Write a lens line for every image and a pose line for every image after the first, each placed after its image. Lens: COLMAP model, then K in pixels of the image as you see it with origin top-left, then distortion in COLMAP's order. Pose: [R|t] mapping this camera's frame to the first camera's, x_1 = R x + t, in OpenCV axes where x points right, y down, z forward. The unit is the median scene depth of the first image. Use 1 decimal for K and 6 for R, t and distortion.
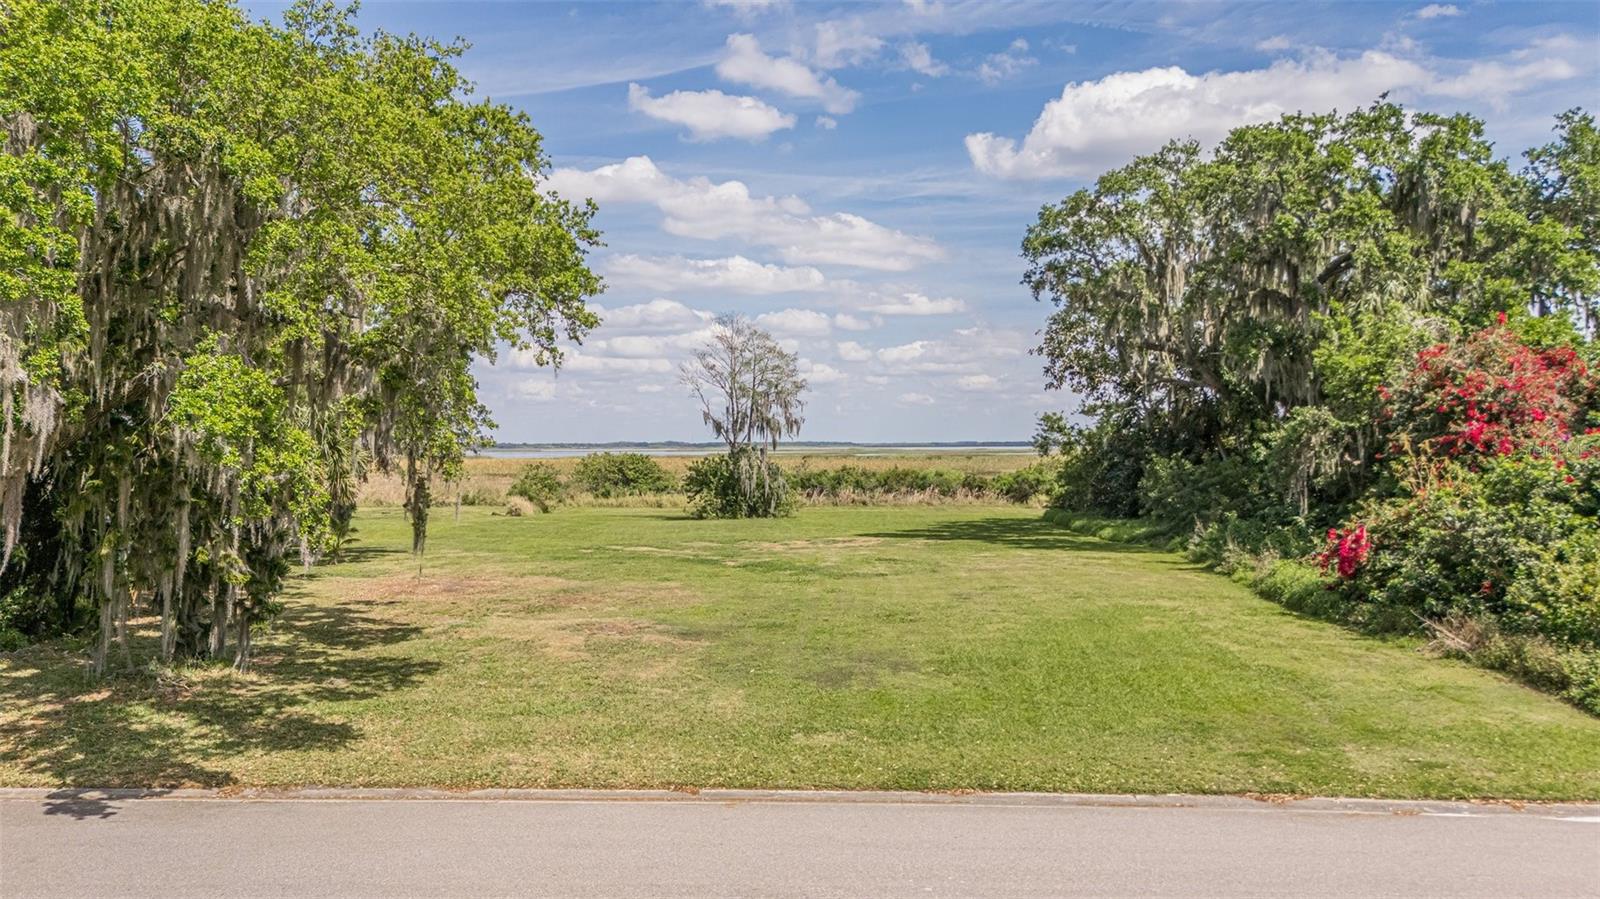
lens RADIAL K [[1213.2, 0, 807.6], [0, 1213.2, 443.4], [0, 0, 1]] dist [0.062431, -0.059622]
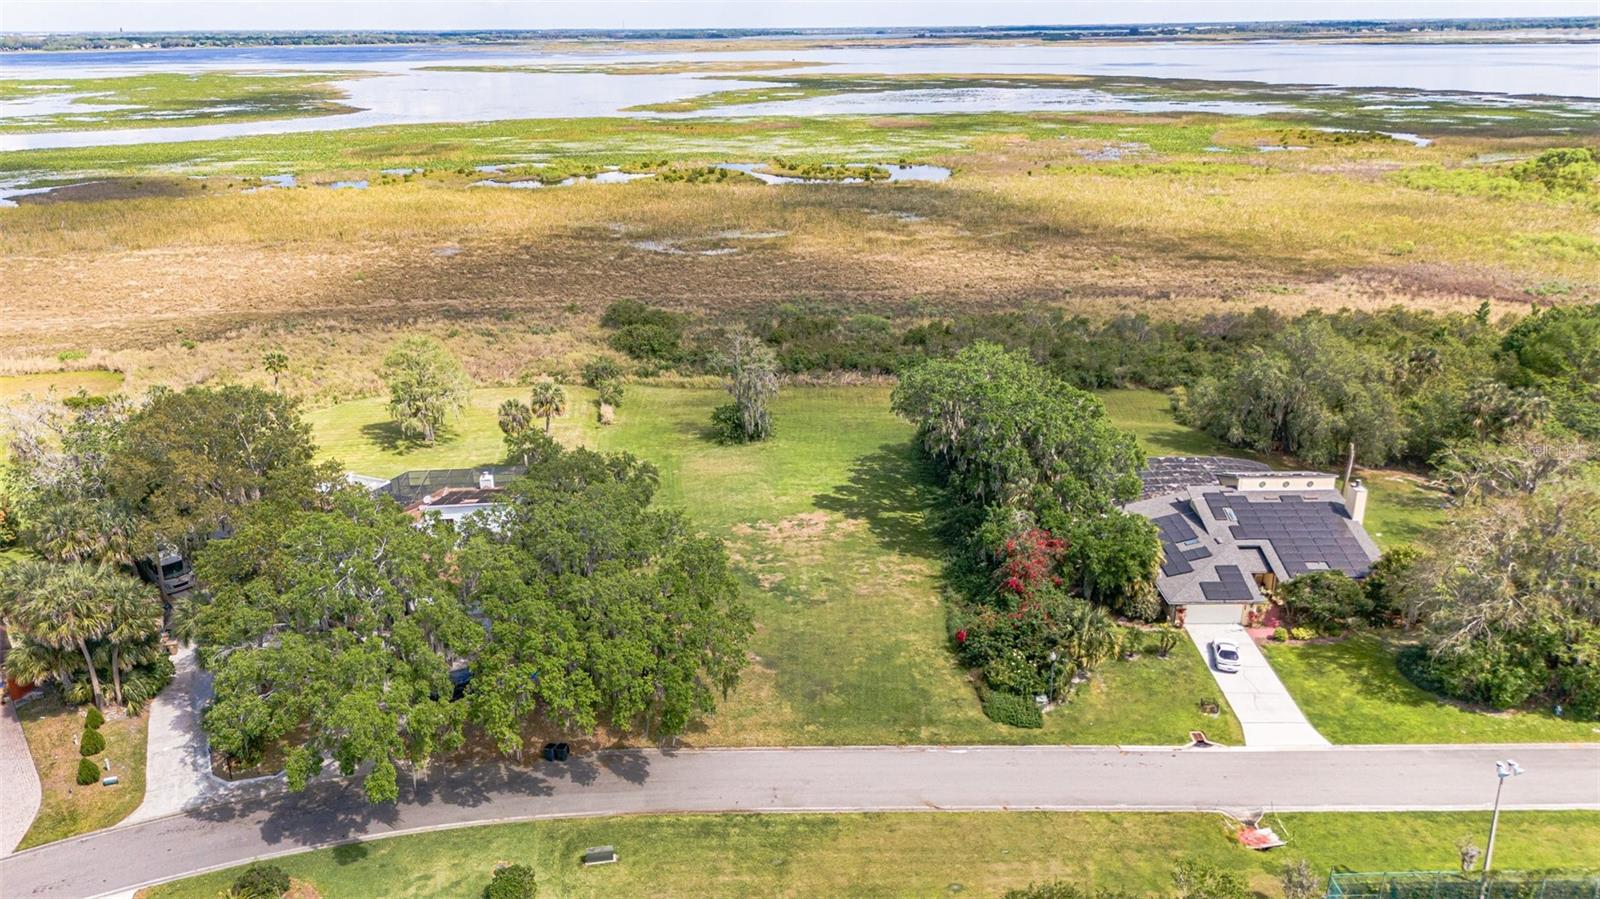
lens RADIAL K [[1213.2, 0, 810.0], [0, 1213.2, 448.0], [0, 0, 1]] dist [0.062431, -0.059622]
pose [[0.998607, -0.022355, 0.047785, -0.034916], [0.005311, 0.943776, 0.330542, -0.402118], [-0.052488, -0.329828, 0.942581, -0.534497]]
